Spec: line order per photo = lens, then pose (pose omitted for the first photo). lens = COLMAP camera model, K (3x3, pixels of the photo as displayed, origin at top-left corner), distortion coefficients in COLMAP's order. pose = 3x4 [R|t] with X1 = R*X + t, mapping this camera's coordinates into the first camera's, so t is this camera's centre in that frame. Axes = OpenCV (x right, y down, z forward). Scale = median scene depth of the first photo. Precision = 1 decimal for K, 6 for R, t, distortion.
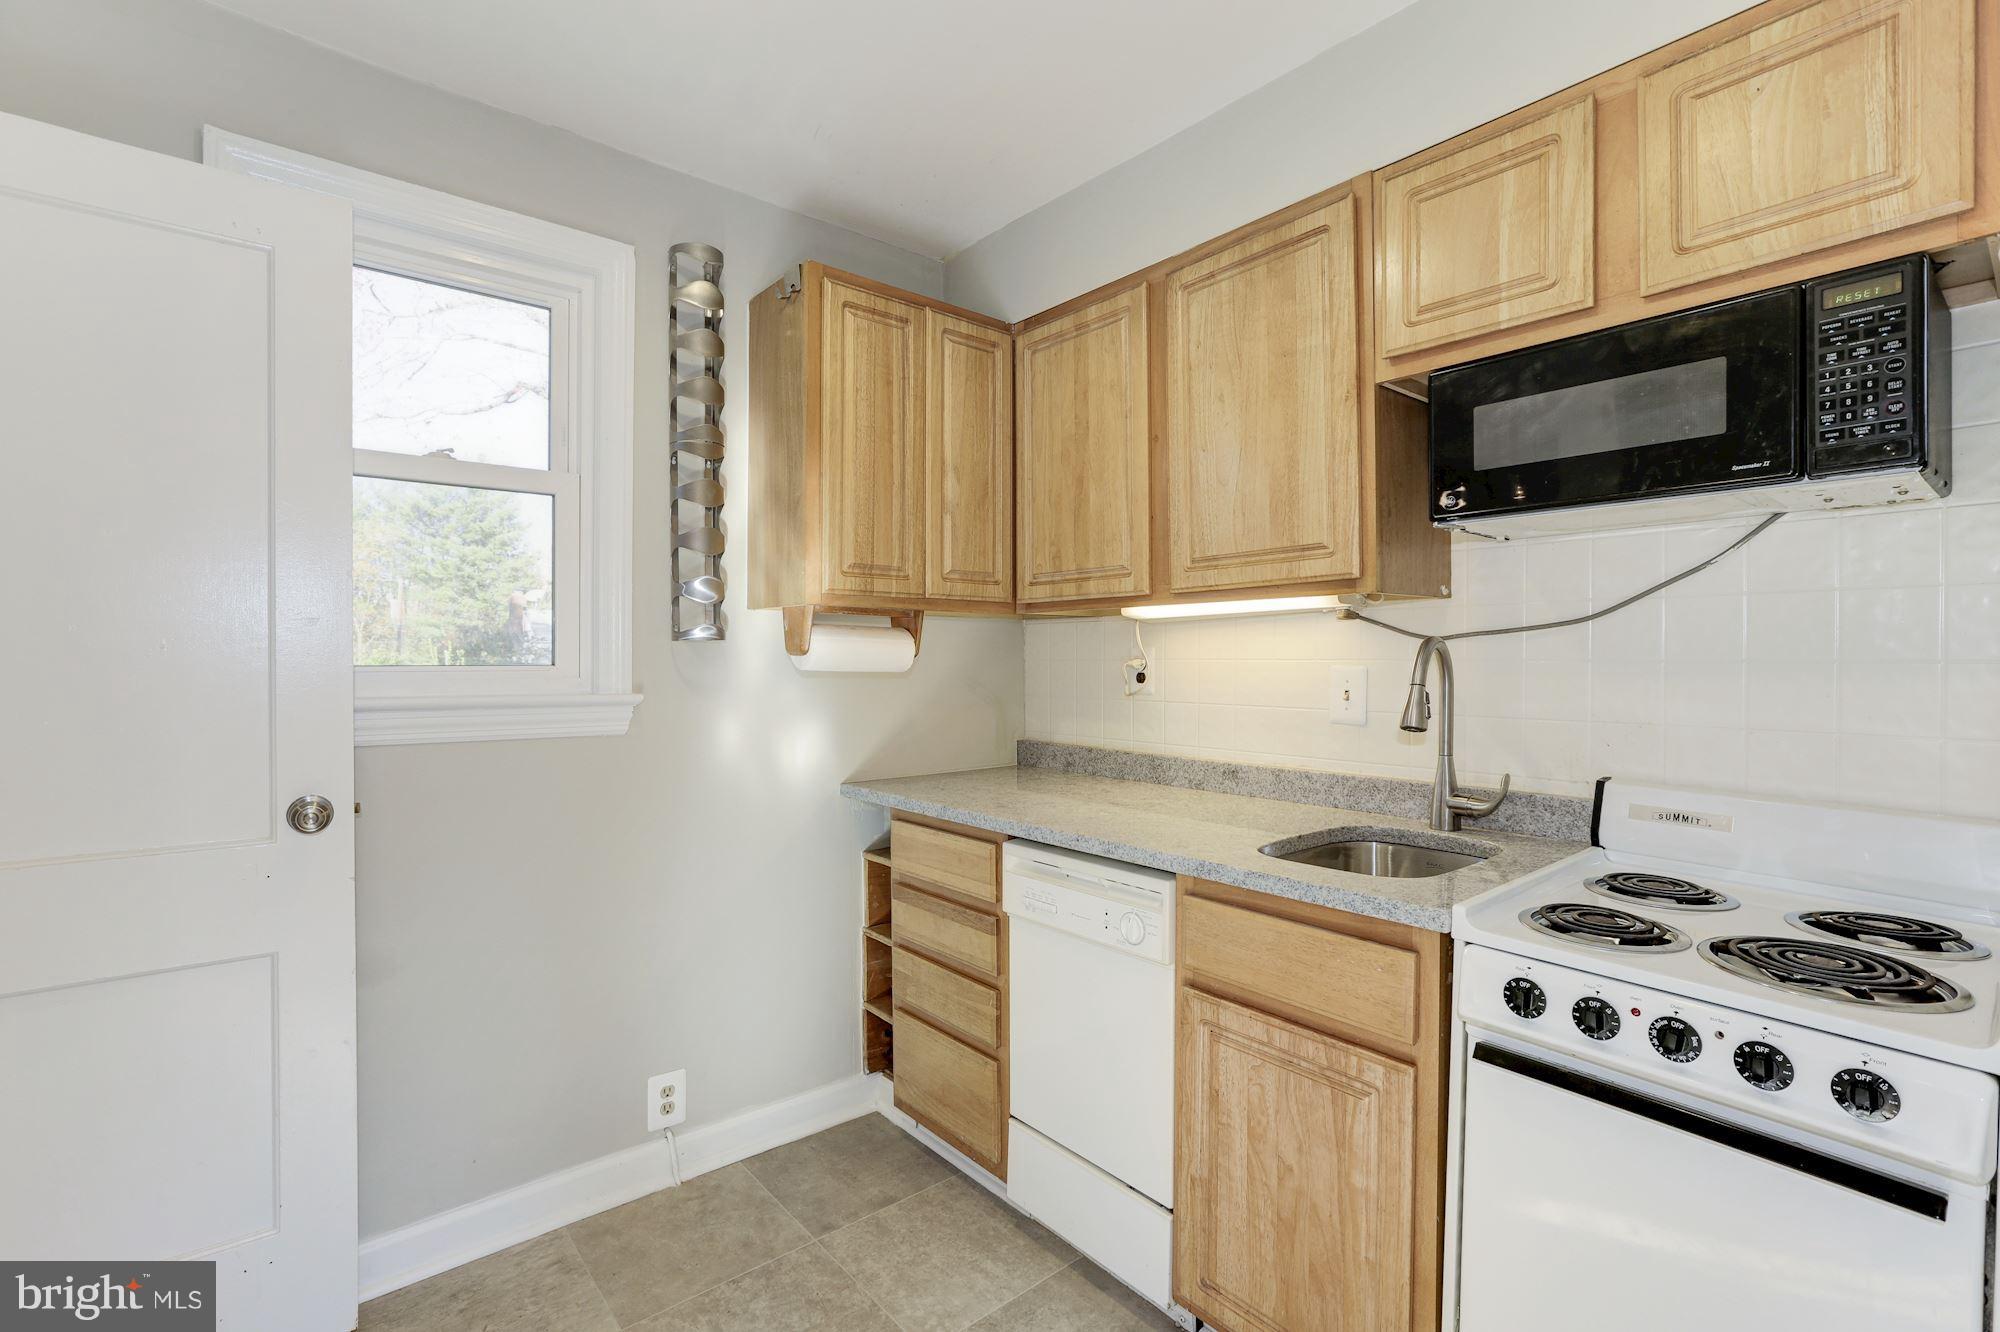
lens RADIAL K [[870.2, 0, 917.8], [0, 870.2, 661.8], [0, 0, 1]] dist [-0.043211, 0.014847]
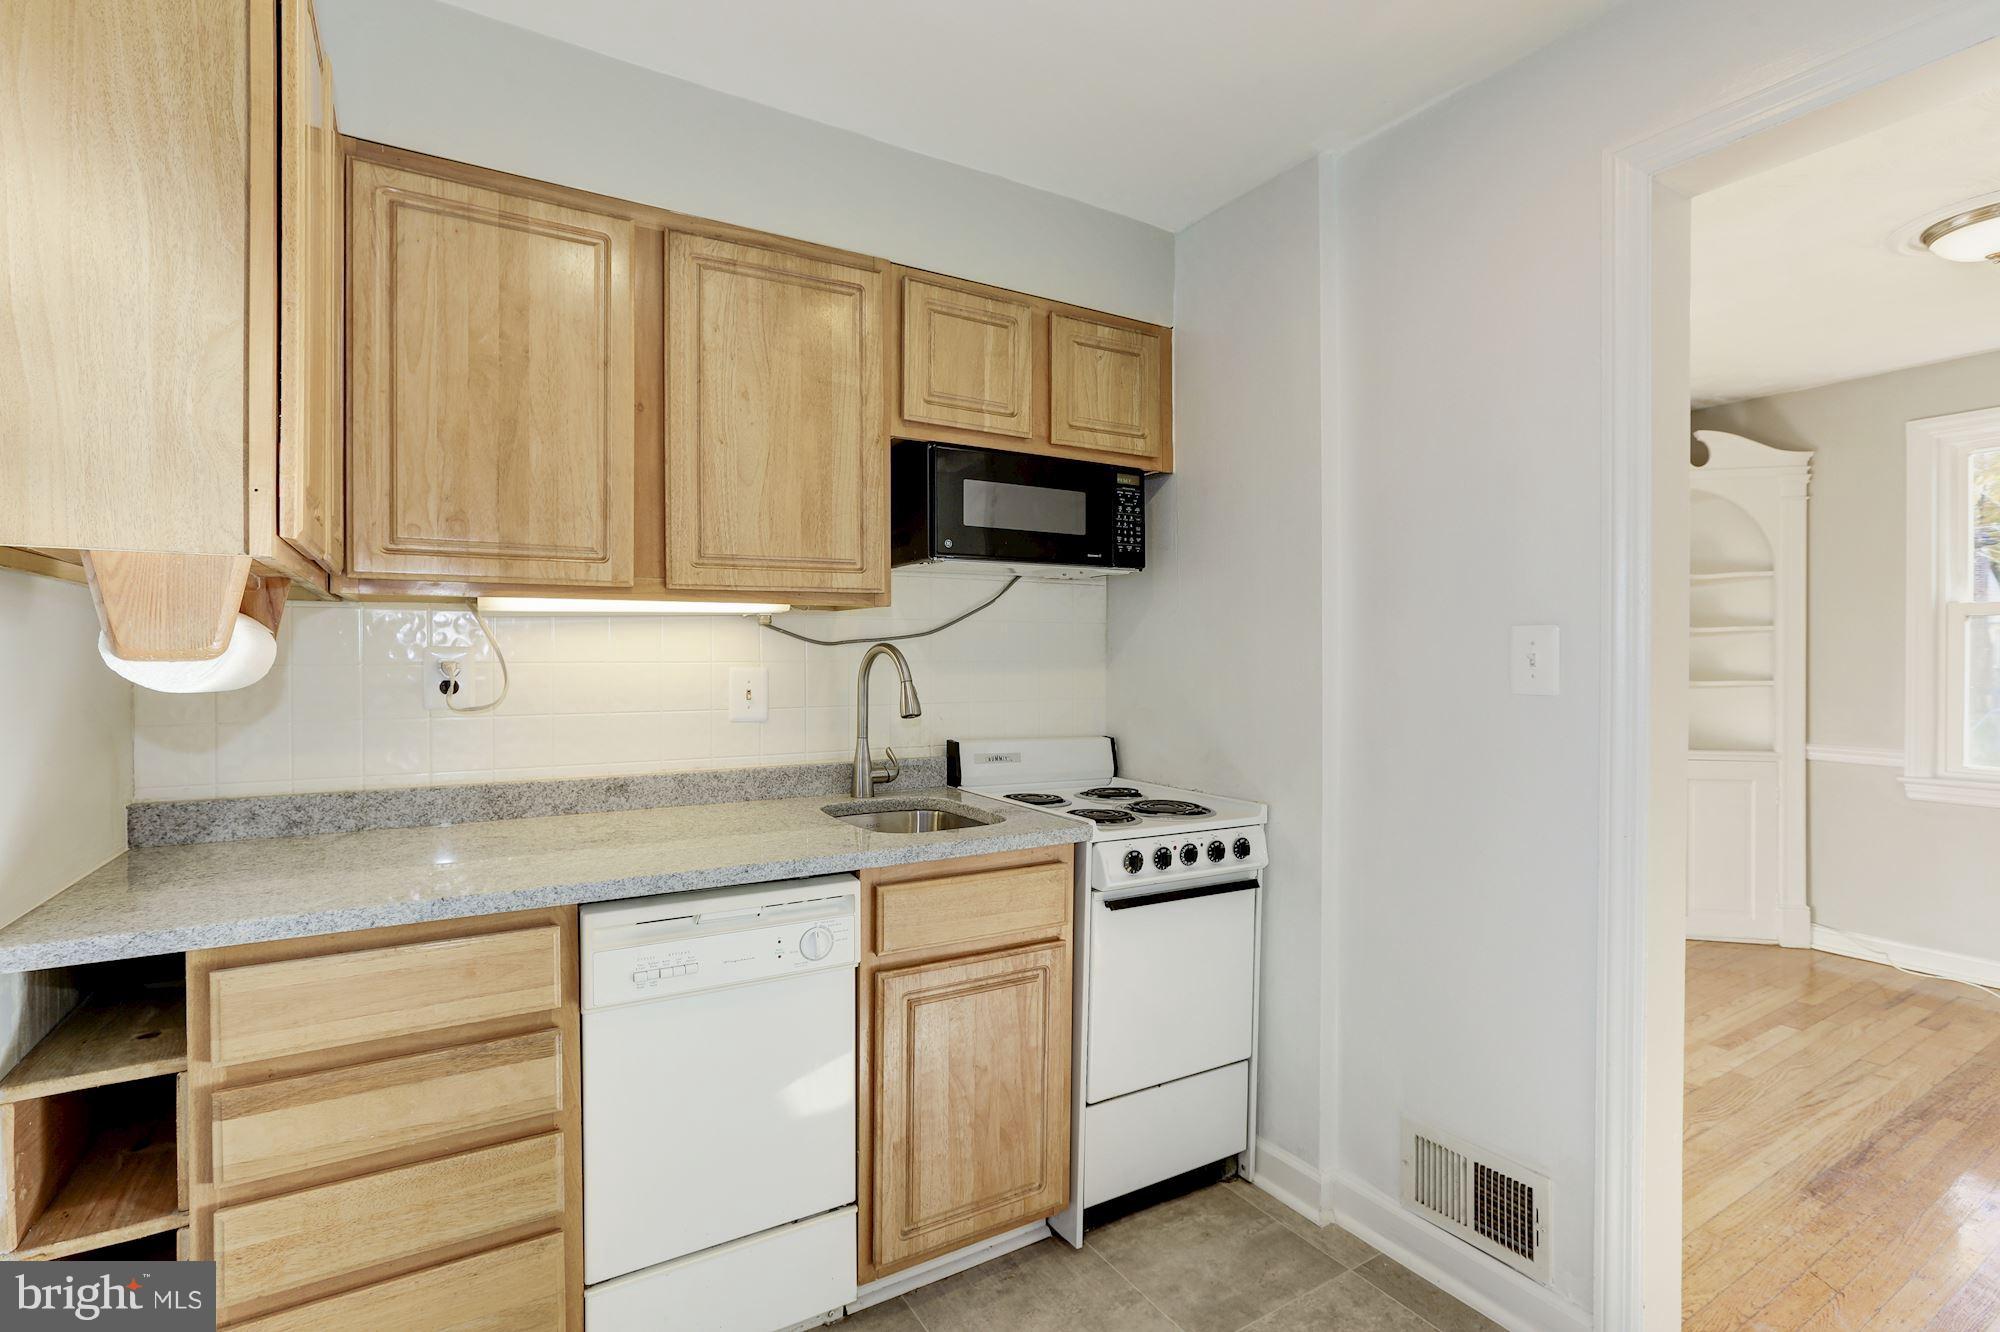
lens RADIAL K [[931.8, 0, 990.5], [0, 931.8, 657.6], [0, 0, 1]] dist [-0.053494, 0.030207]
pose [[0.129258, -0.002861, 0.991607, -0.691084], [0.004853, 0.999986, 0.002253, -0.009673], [-0.991599, 0.004521, 0.129270, 0.625121]]
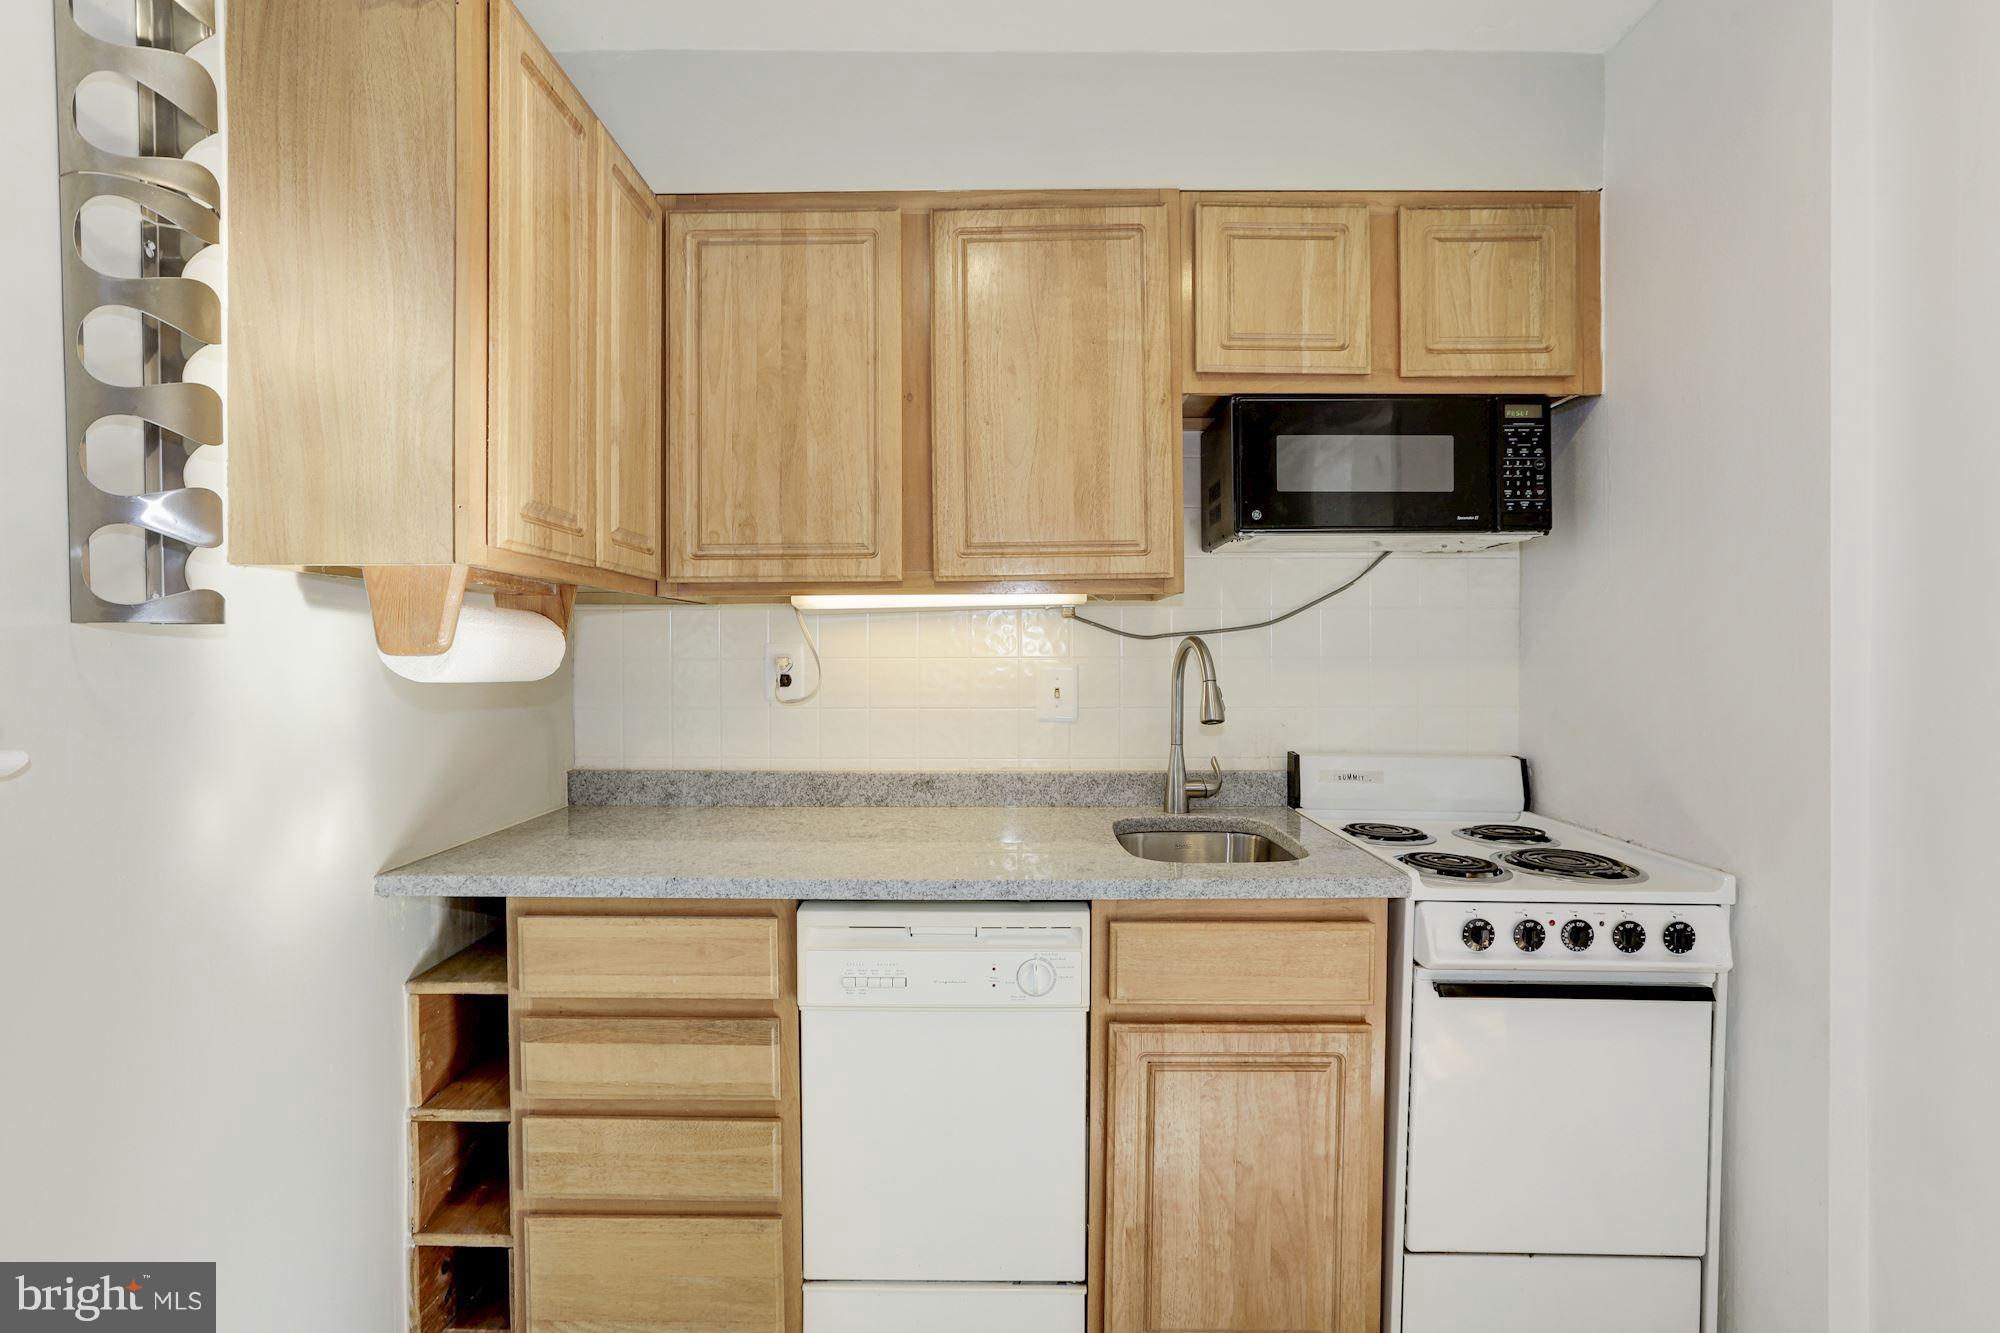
lens RADIAL K [[931.8, 0, 990.5], [0, 931.8, 658.1], [0, 0, 1]] dist [-0.053494, 0.030207]
pose [[0.622626, -0.005825, 0.782498, -0.450887], [0.005989, 0.999978, 0.002678, -0.005785], [-0.782497, 0.003018, 0.622648, 0.436576]]
